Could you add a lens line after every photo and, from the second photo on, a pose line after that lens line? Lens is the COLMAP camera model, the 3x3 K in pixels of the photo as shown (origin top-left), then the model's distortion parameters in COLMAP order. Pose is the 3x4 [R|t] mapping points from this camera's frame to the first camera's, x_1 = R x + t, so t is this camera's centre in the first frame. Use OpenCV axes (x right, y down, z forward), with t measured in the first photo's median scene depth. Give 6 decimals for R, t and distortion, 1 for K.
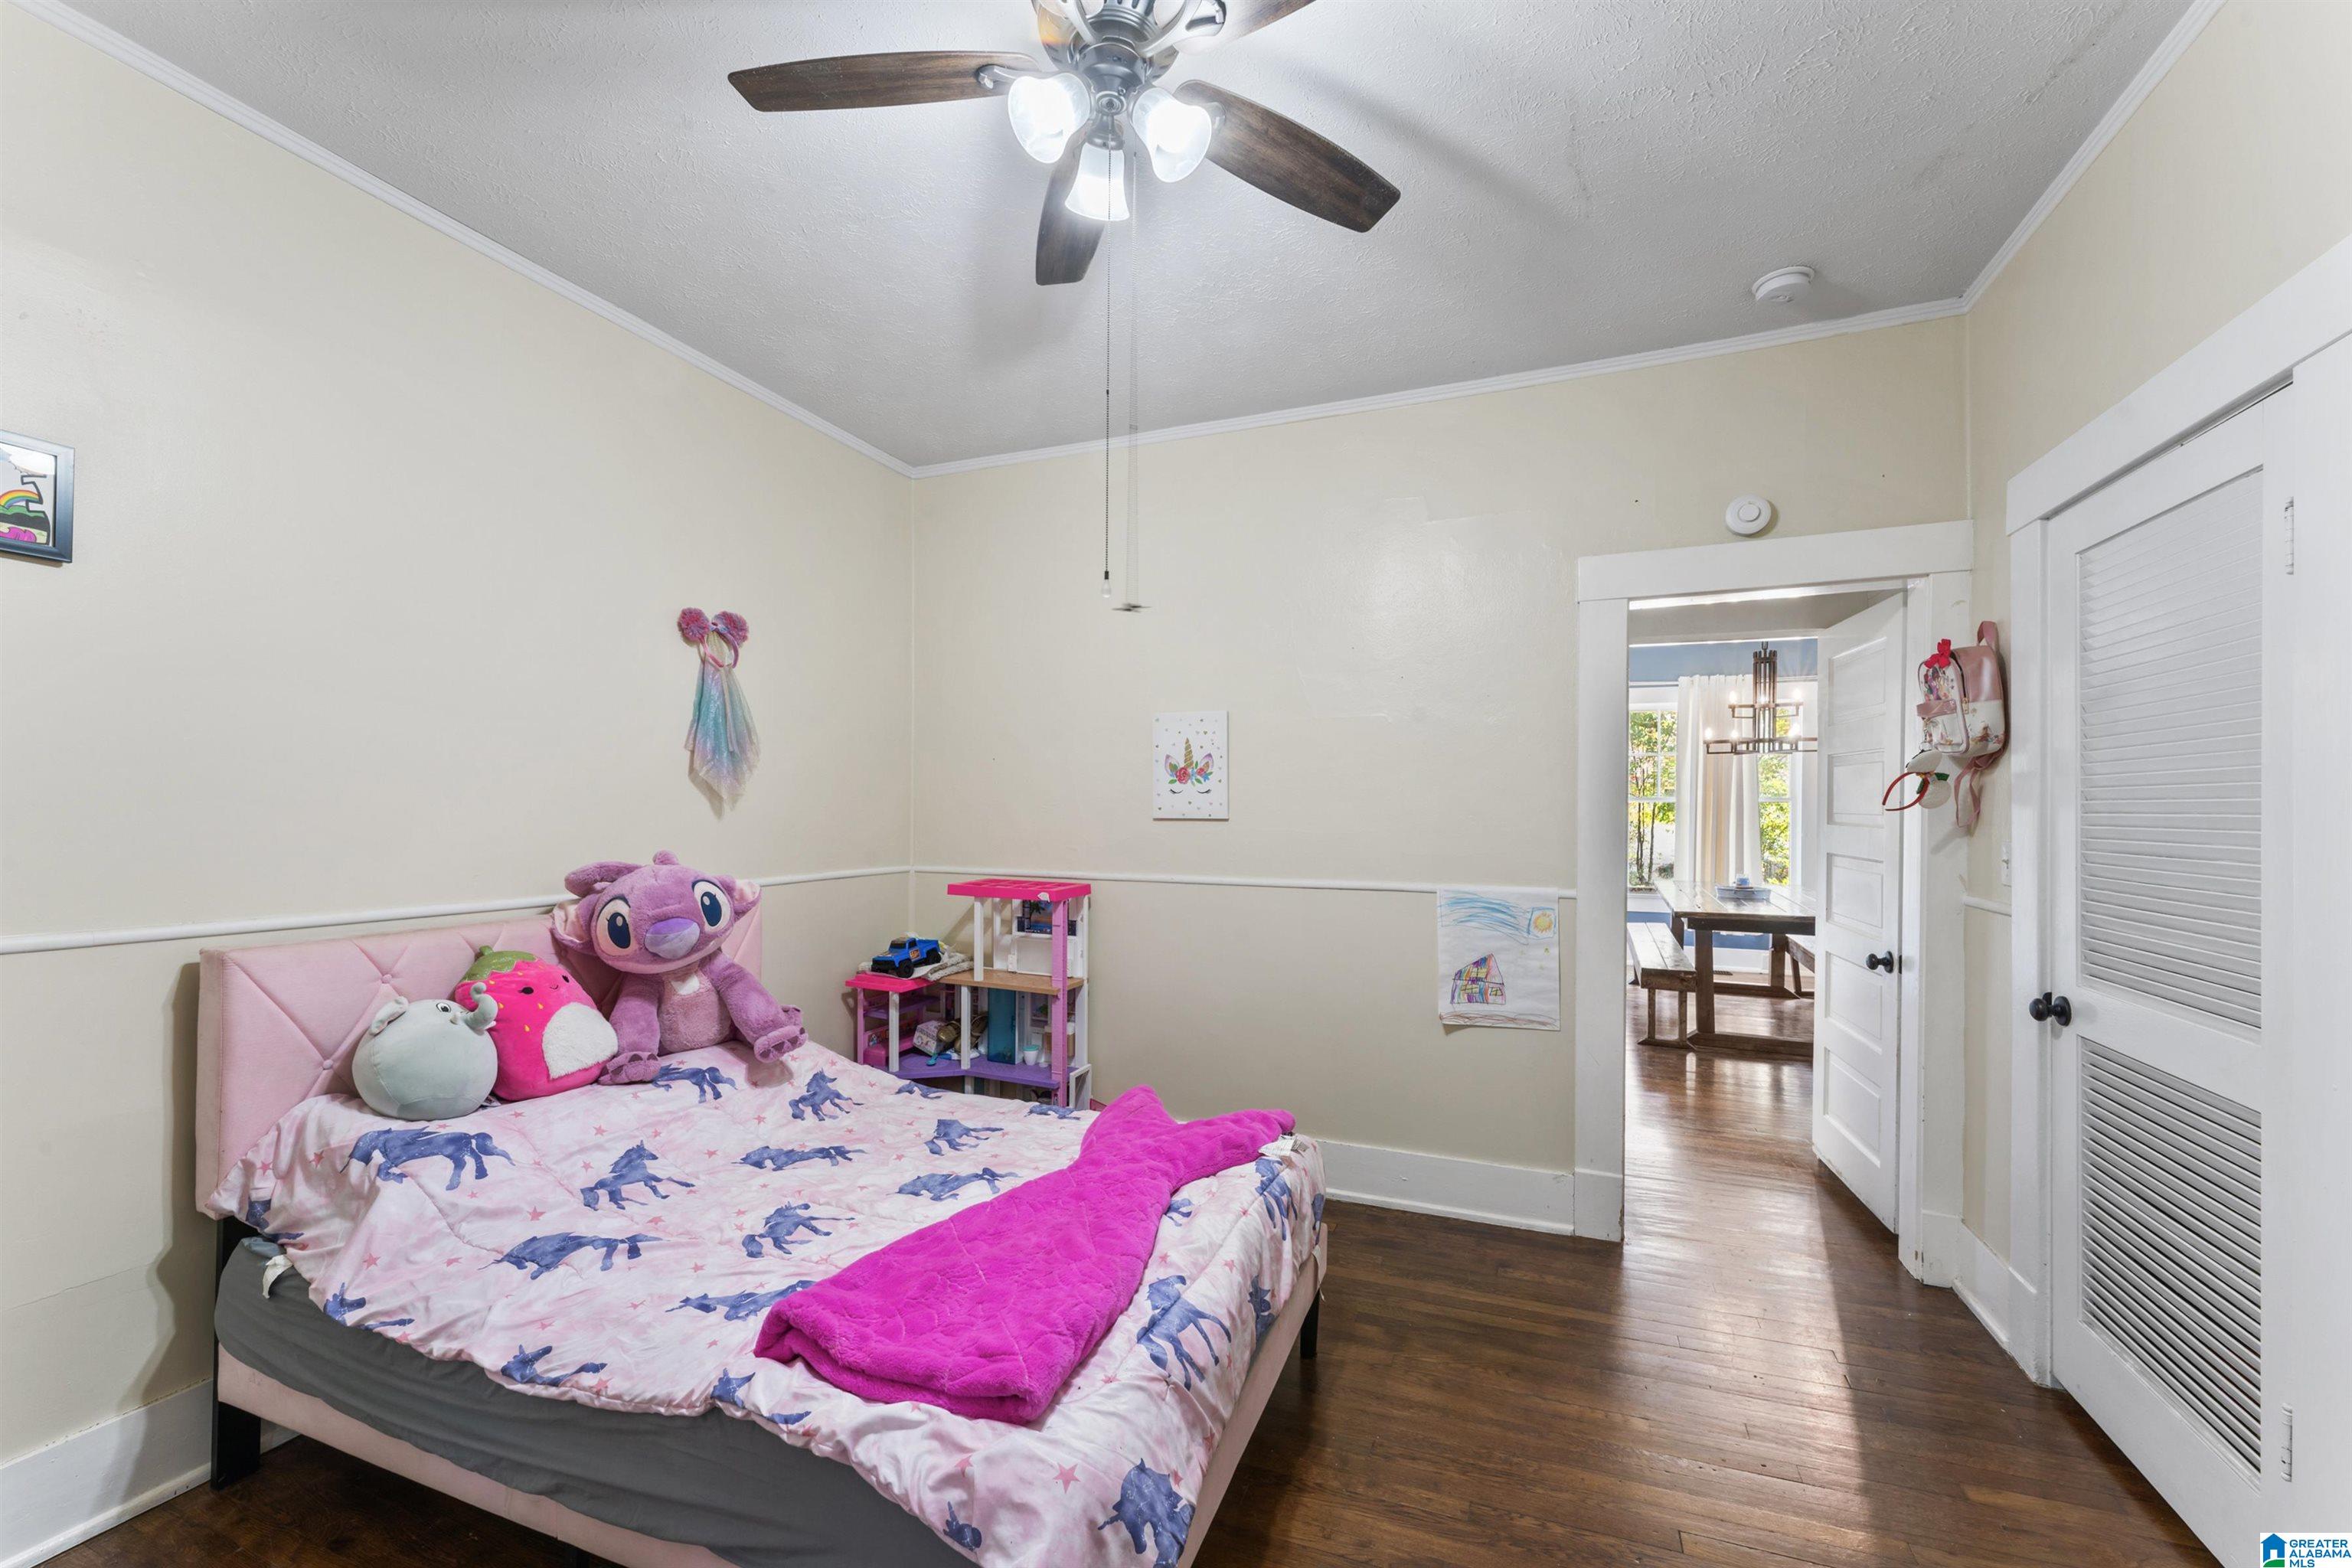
lens RADIAL K [[940.4, 0, 1179.2], [0, 940.4, 804.2], [0, 0, 1]] dist [-0.002738, -0.000574]
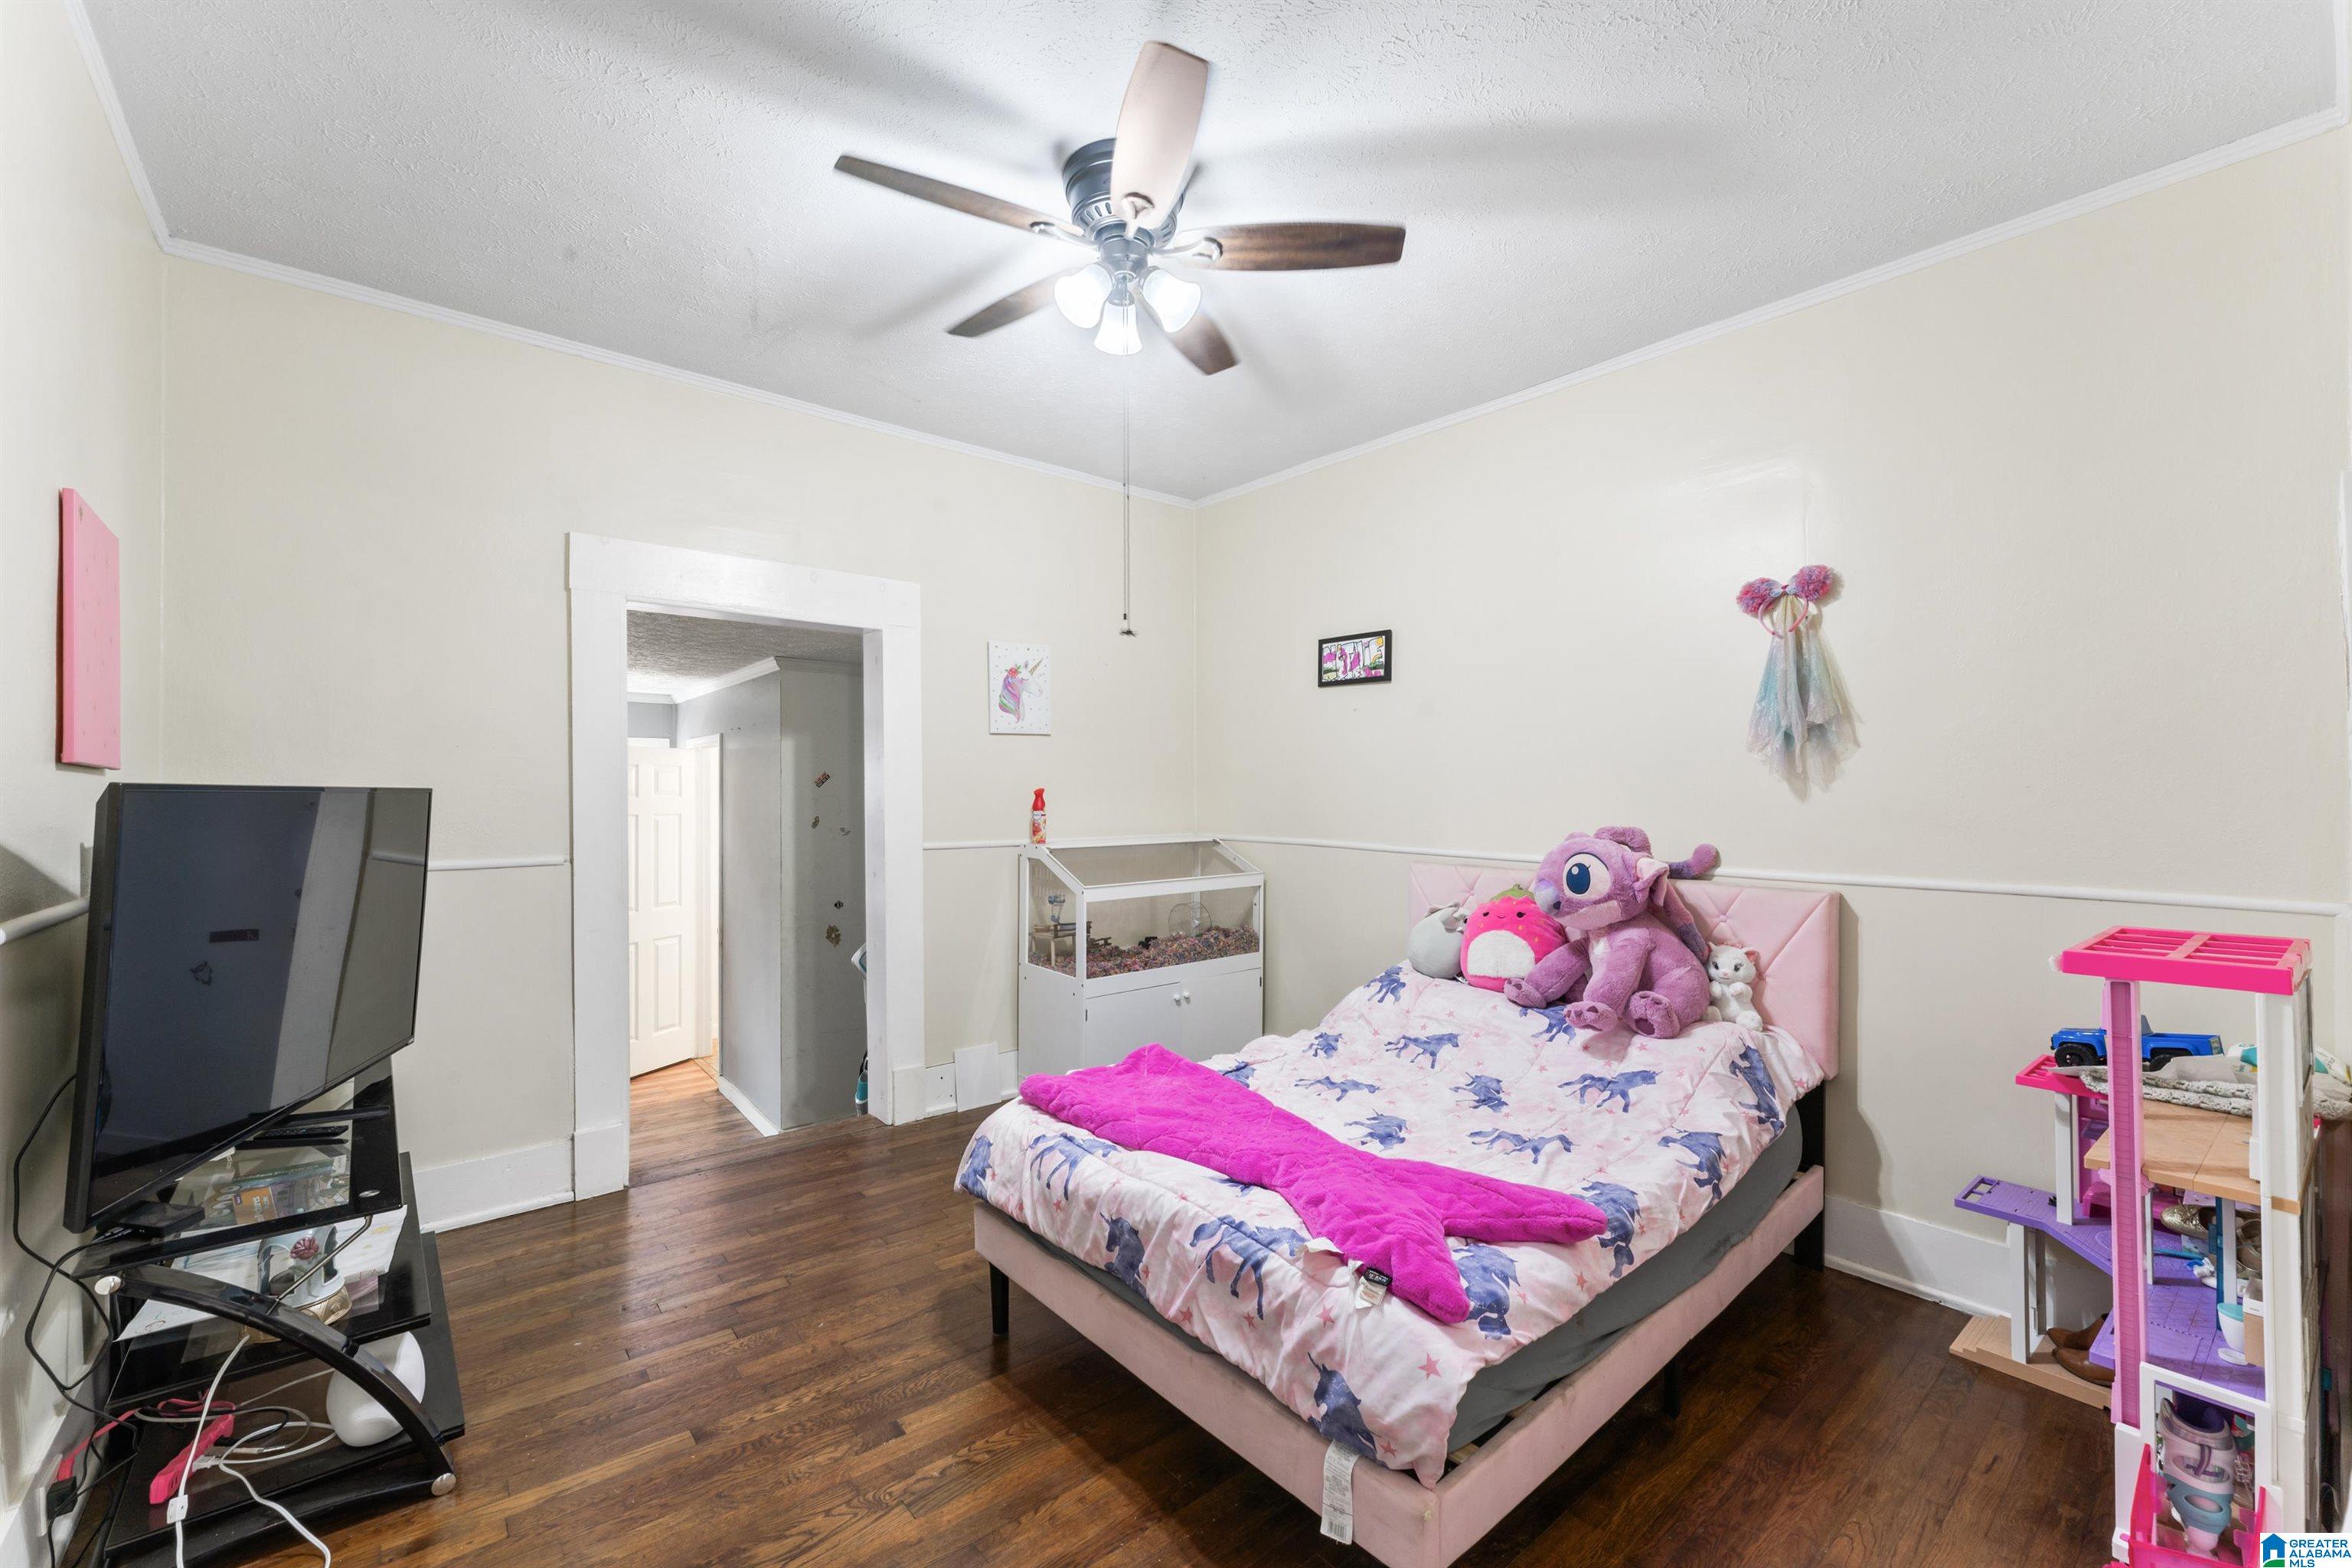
lens RADIAL K [[940.4, 0, 1175.7], [0, 940.4, 772.8], [0, 0, 1]] dist [-0.002738, -0.000574]
pose [[-0.466129, -0.006415, -0.884694, 0.604377], [0.005936, 0.999929, -0.010378, -0.005366], [0.884697, -0.010089, -0.466058, 0.919523]]
